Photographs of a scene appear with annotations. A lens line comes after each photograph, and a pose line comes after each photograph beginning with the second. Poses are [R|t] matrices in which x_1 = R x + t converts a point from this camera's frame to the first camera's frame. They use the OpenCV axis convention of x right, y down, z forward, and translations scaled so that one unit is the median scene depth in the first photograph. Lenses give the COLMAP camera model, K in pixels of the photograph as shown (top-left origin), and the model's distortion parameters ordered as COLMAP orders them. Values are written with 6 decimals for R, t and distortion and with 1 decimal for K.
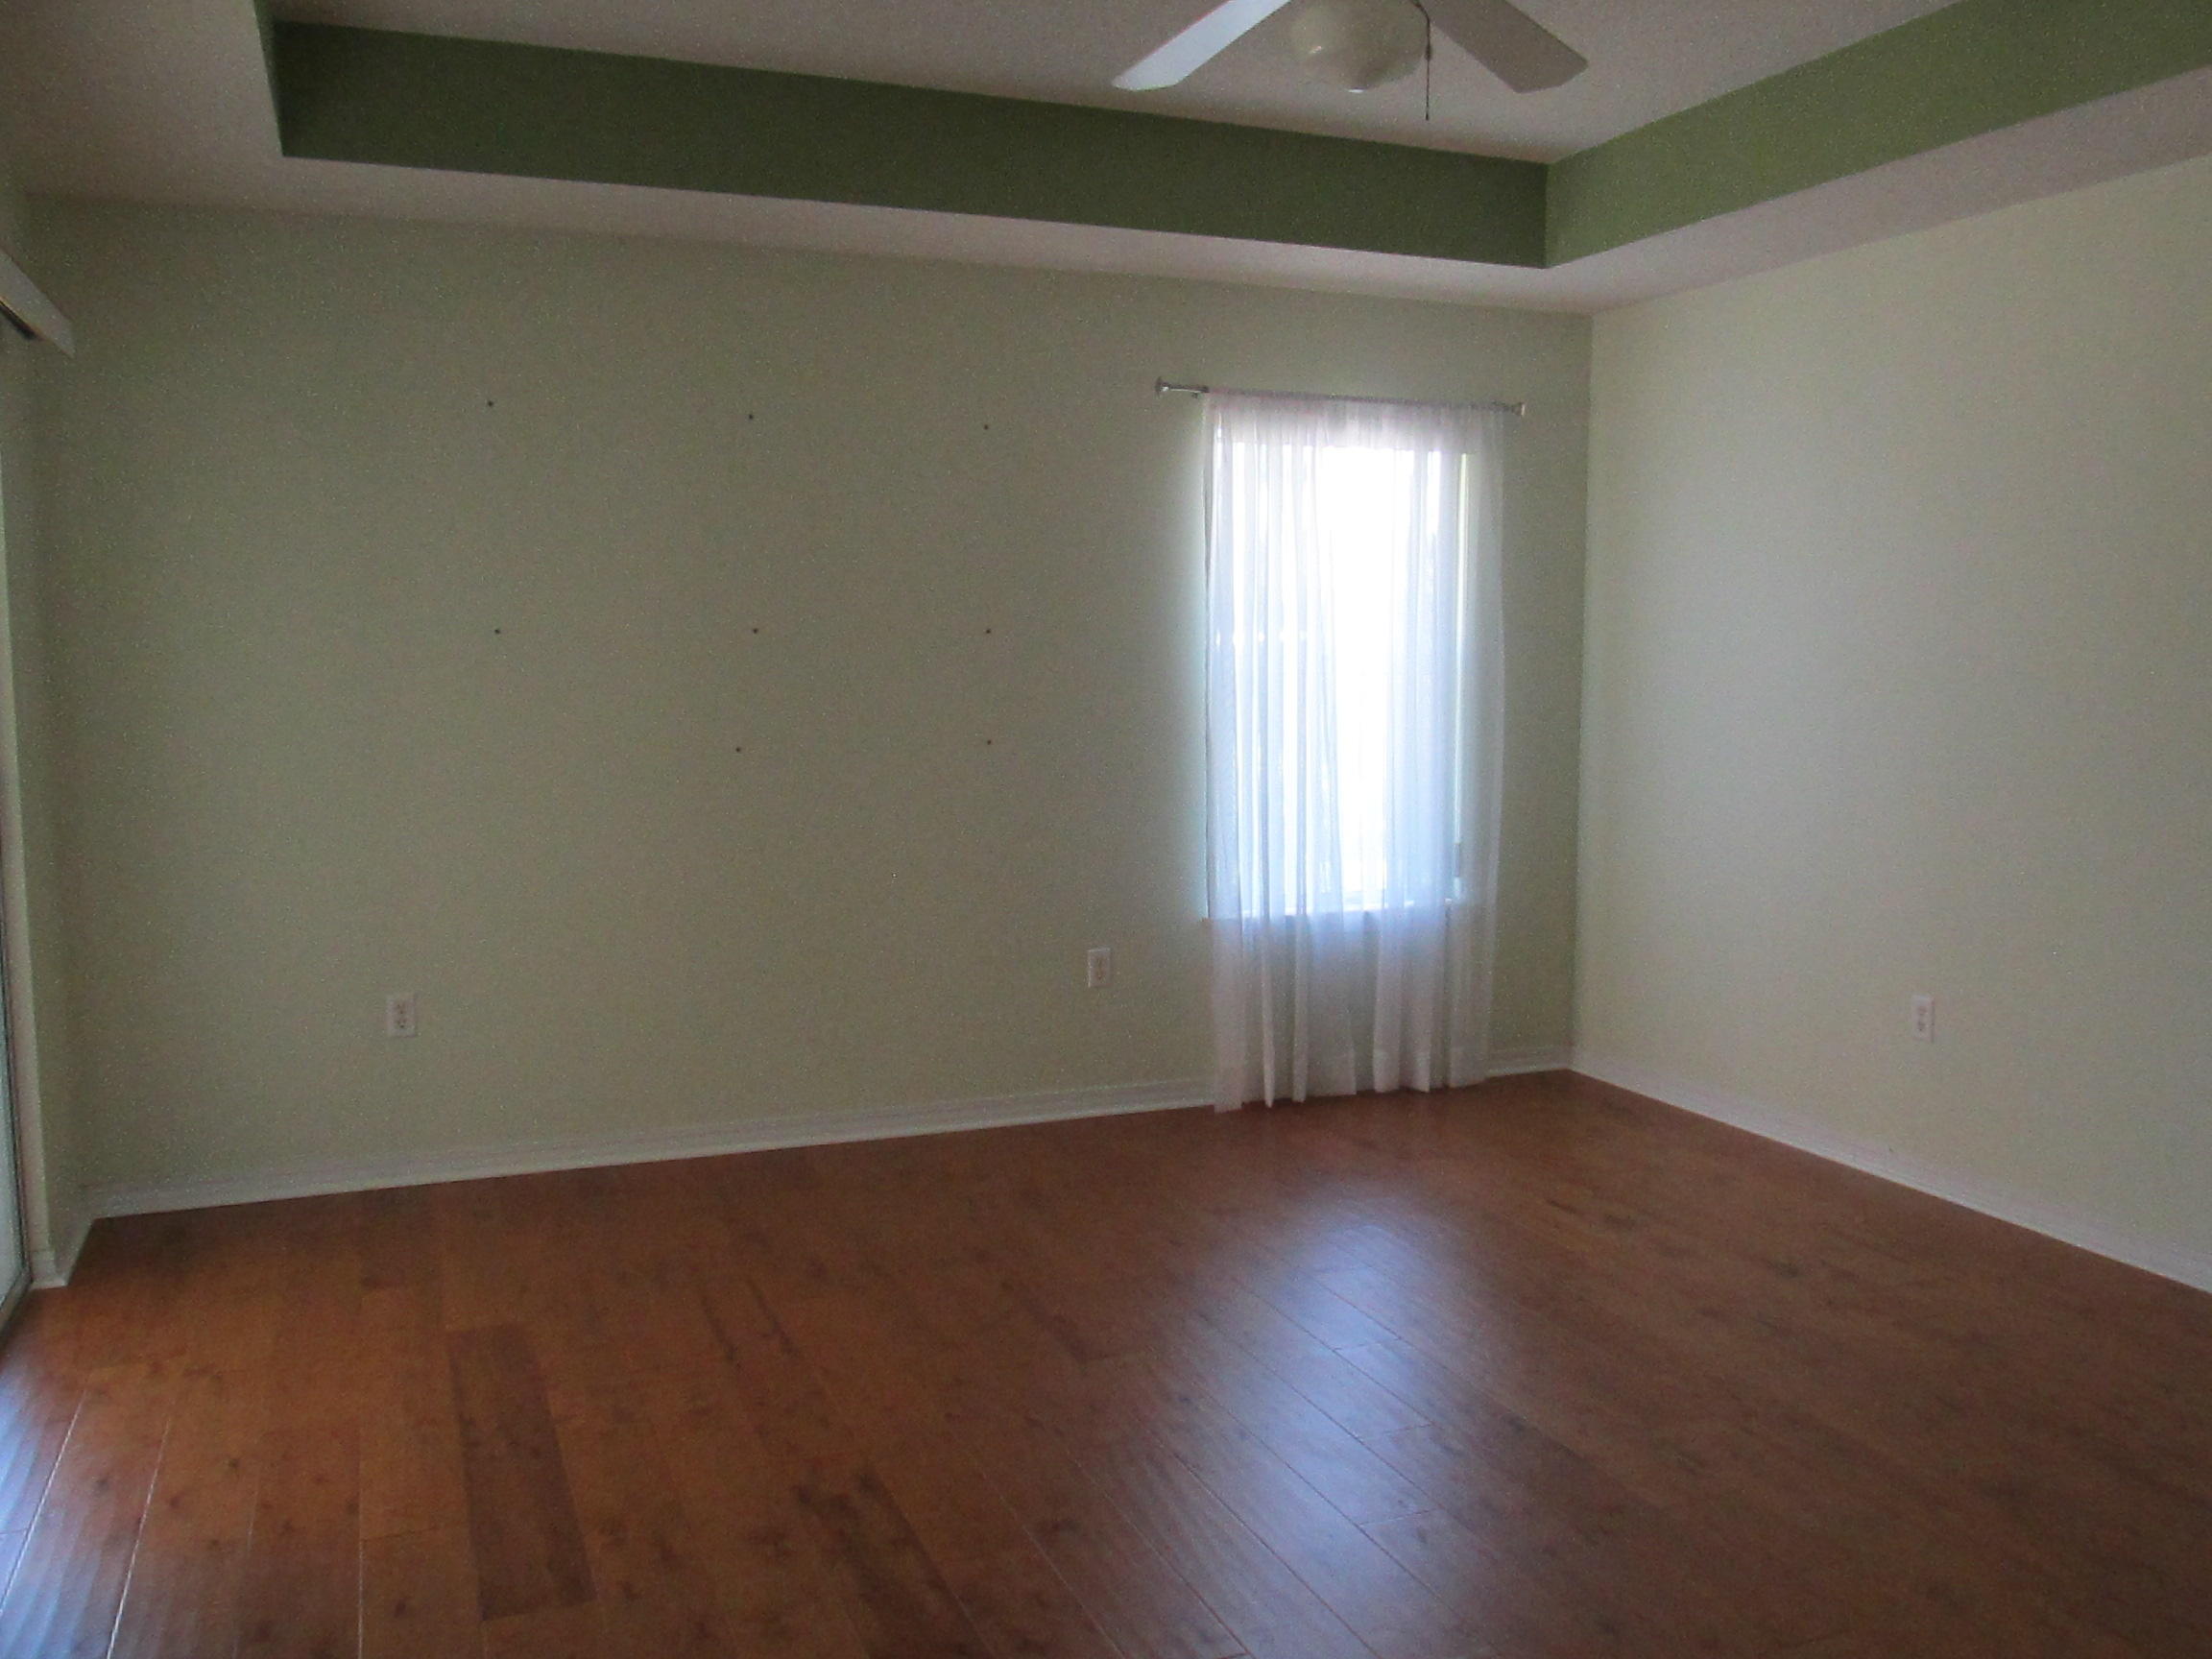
lens RADIAL K [[1842.4, 0, 1105.9], [0, 1842.4, 843.7], [0, 0, 1]] dist [-0.016140, -0.005139]
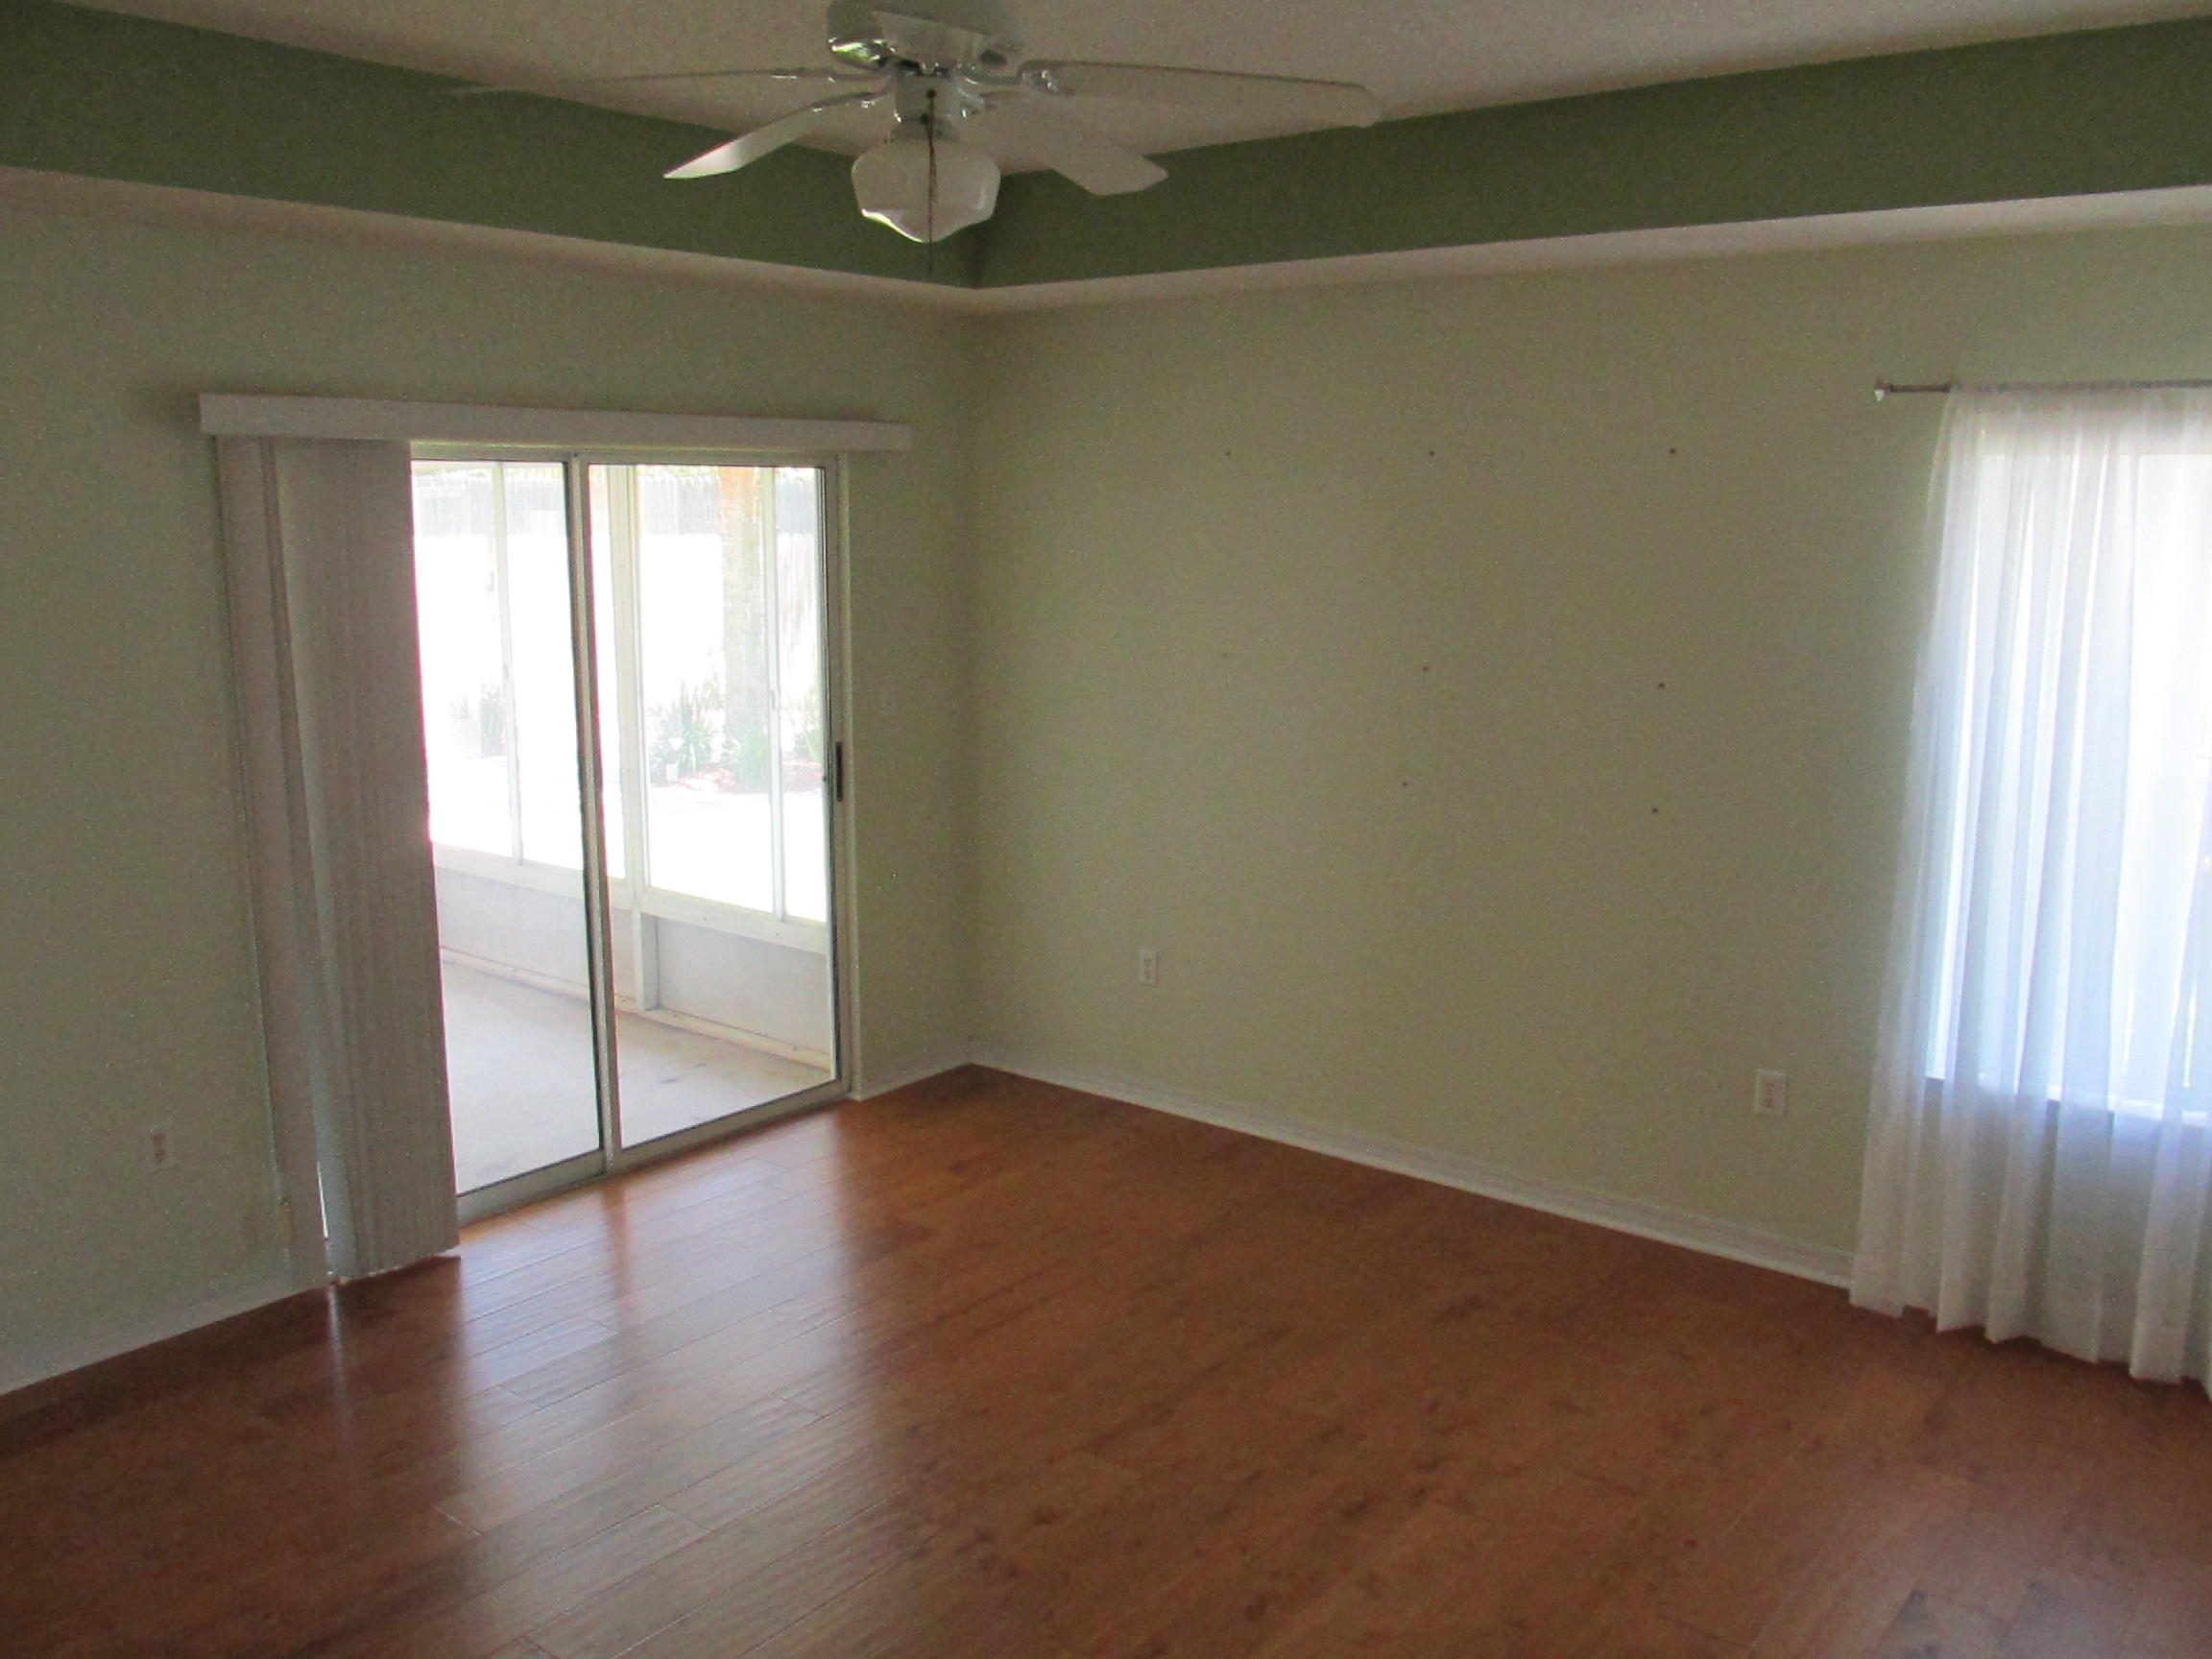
lens RADIAL K [[1842.4, 0, 1105.9], [0, 1842.4, 843.7], [0, 0, 1]] dist [-0.016140, -0.005139]
pose [[0.489657, 0.136882, -0.861104, 0.558243], [-0.144019, 0.986732, 0.074957, -0.063144], [0.859939, 0.087312, 0.502874, 0.316586]]
